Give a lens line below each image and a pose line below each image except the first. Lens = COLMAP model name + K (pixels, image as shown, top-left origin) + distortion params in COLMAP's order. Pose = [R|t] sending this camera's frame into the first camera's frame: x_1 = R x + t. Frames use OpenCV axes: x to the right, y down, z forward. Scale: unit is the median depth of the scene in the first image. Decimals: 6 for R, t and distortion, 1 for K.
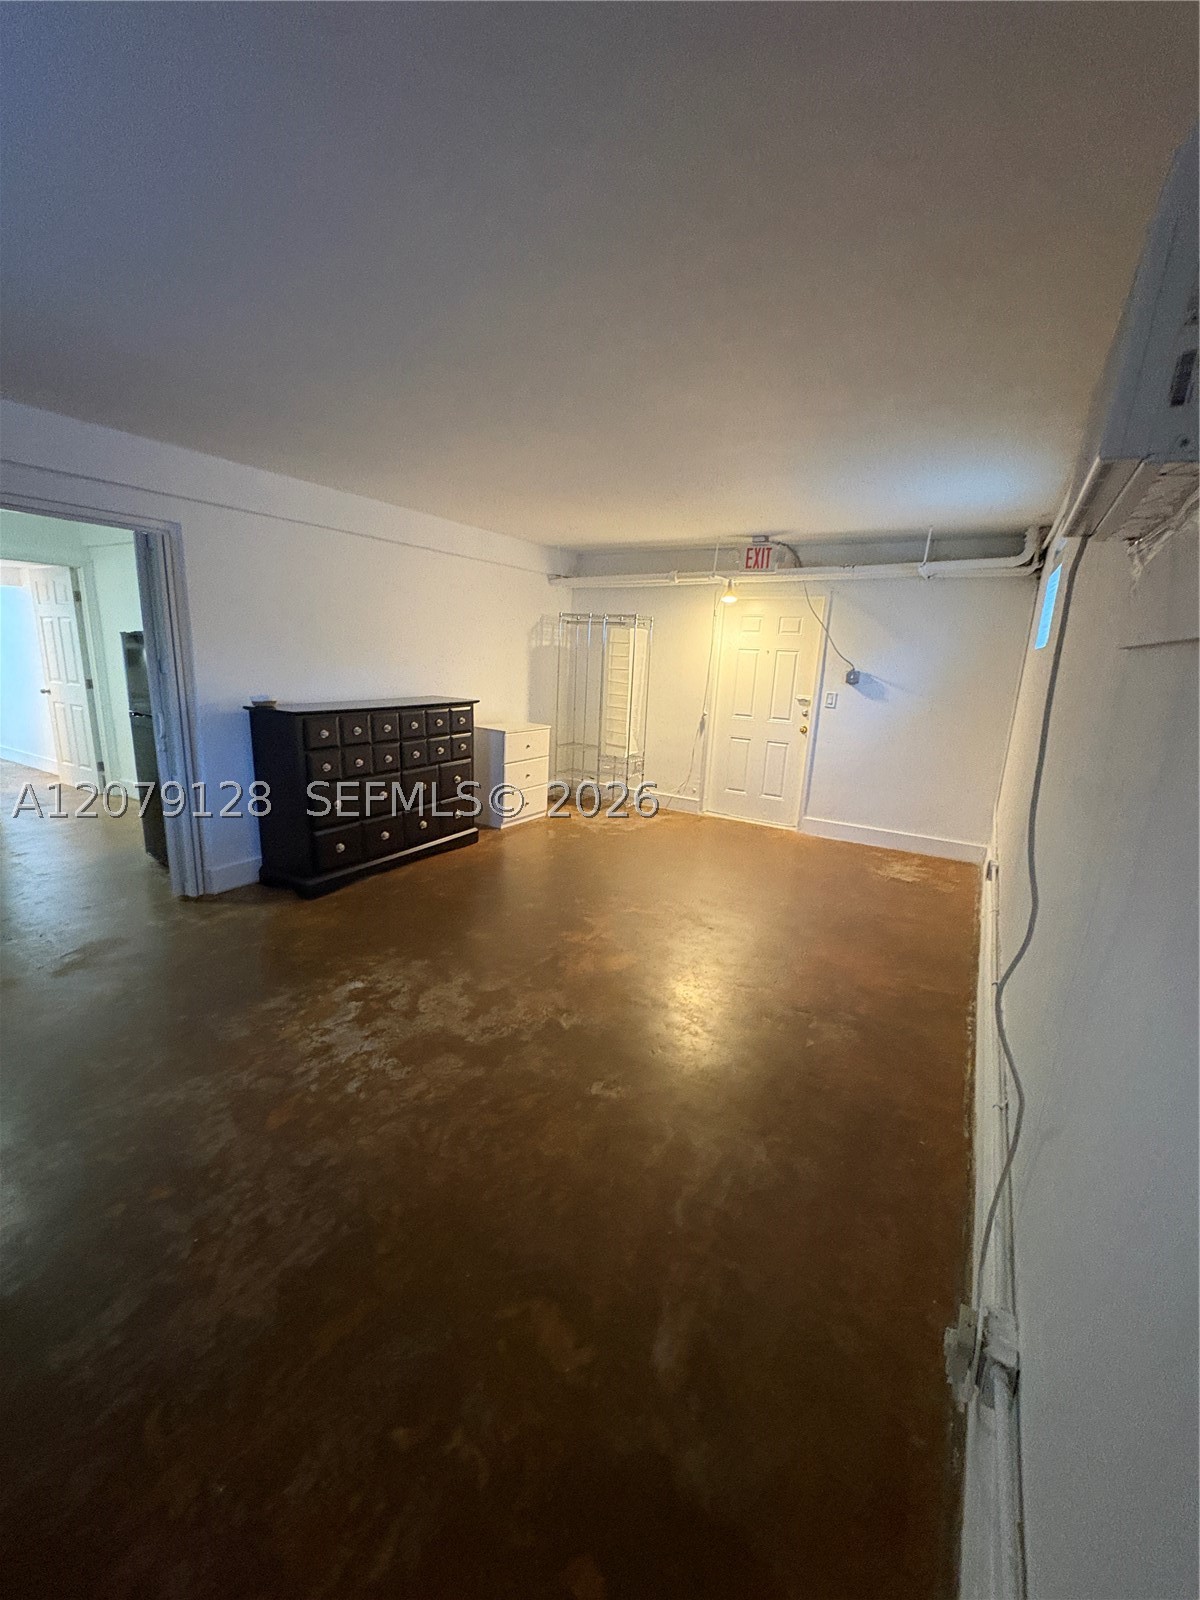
lens RADIAL K [[634.1, 0, 600.1], [0, 634.1, 798.8], [0, 0, 1]] dist [-0.001266, 0.000340]
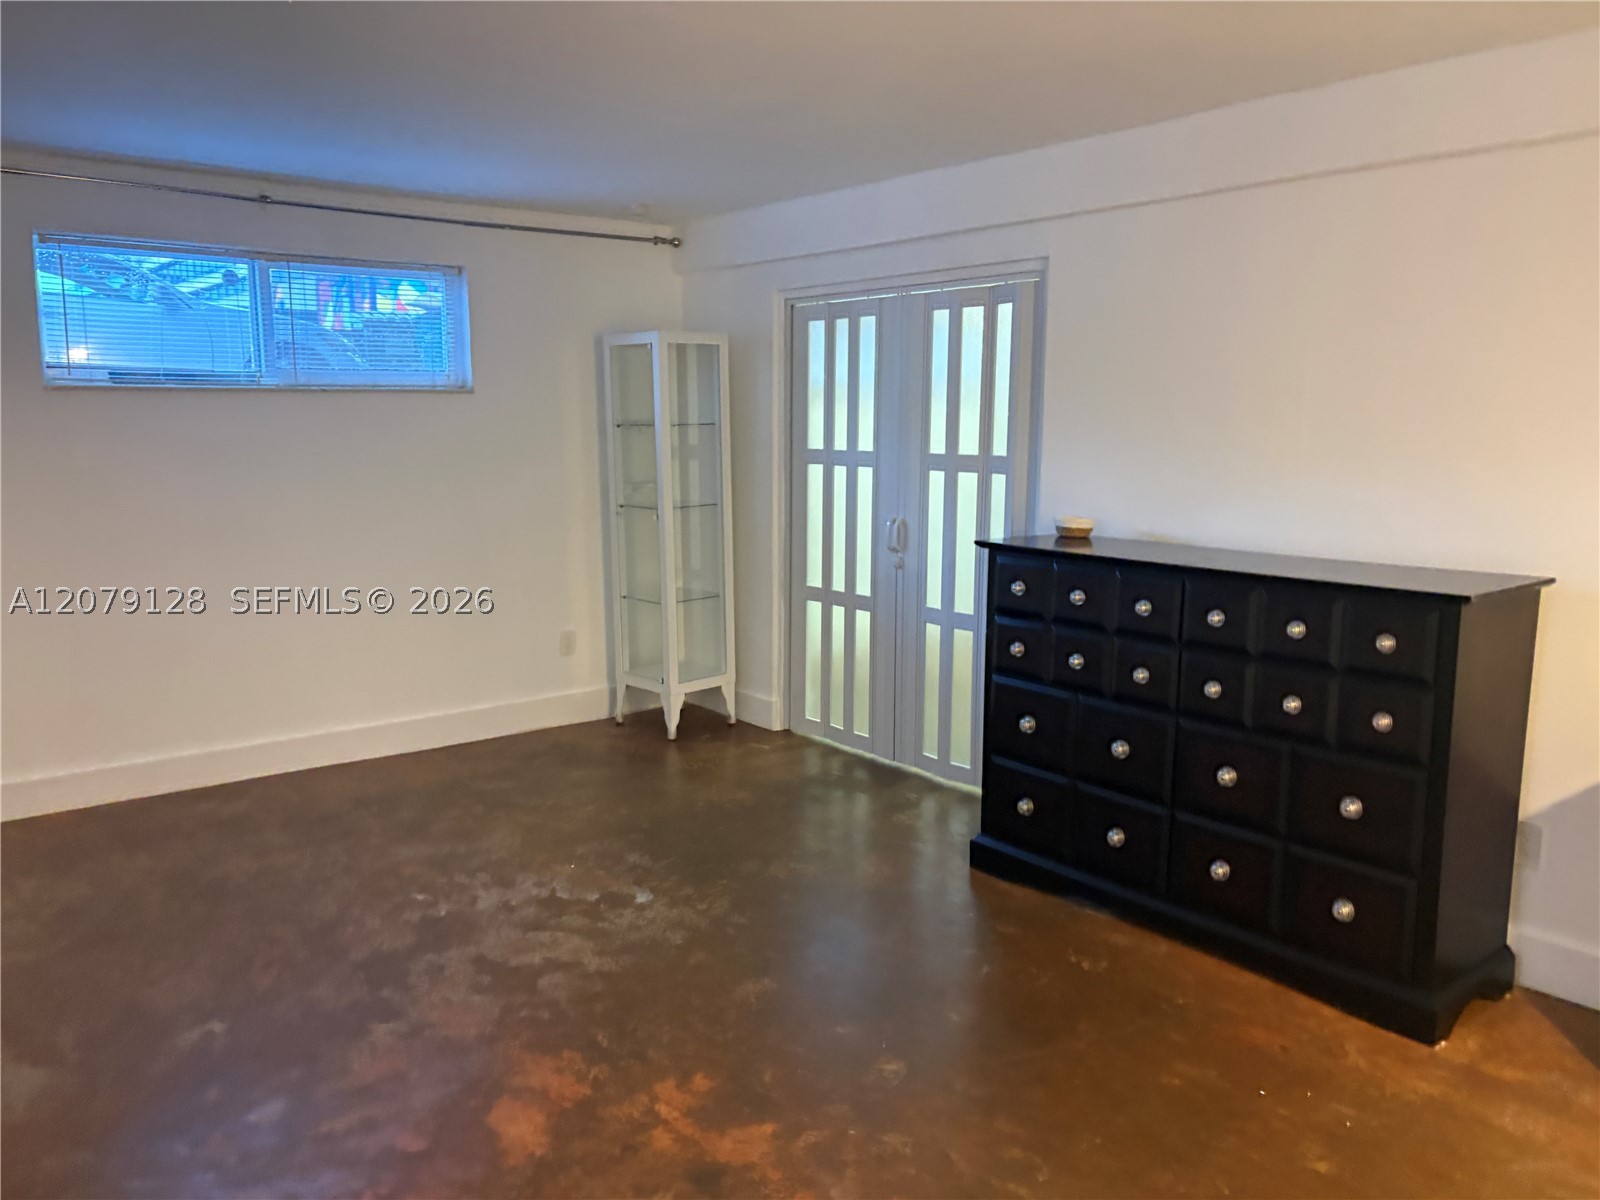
lens RADIAL K [[1205.7, 0, 788.5], [0, 1205.7, 587.7], [0, 0, 1]] dist [0.046549, -0.042355]
pose [[-0.342513, 0.092970, -0.934902, 0.447202], [-0.234114, 0.955256, 0.180765, -0.180241], [0.909877, 0.280788, -0.305422, 0.827662]]
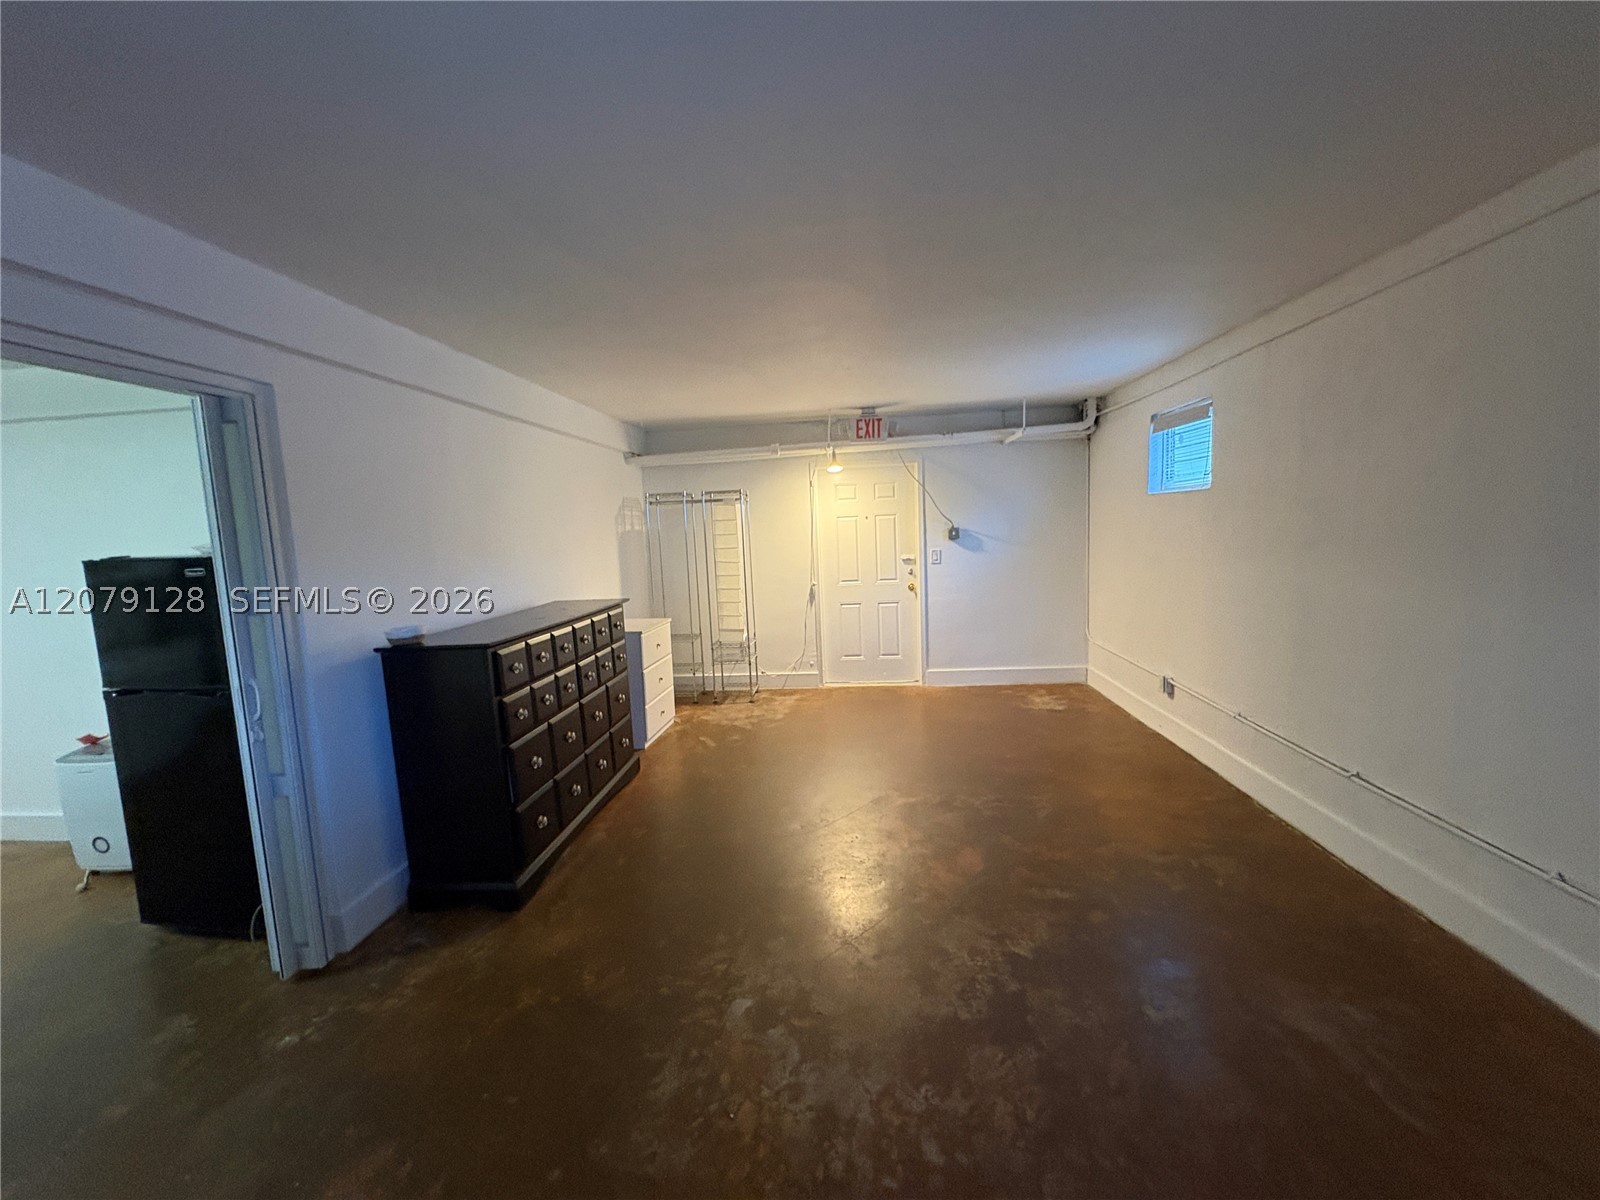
lens RADIAL K [[634.1, 0, 800.0], [0, 634.1, 600.0], [0, 0, 1]] dist [-0.001266, 0.000340]
pose [[0.897532, -0.131202, 0.420978, -0.319917], [0.178554, 0.981074, -0.074920, -0.048630], [-0.403180, 0.142411, 0.903972, 0.152096]]
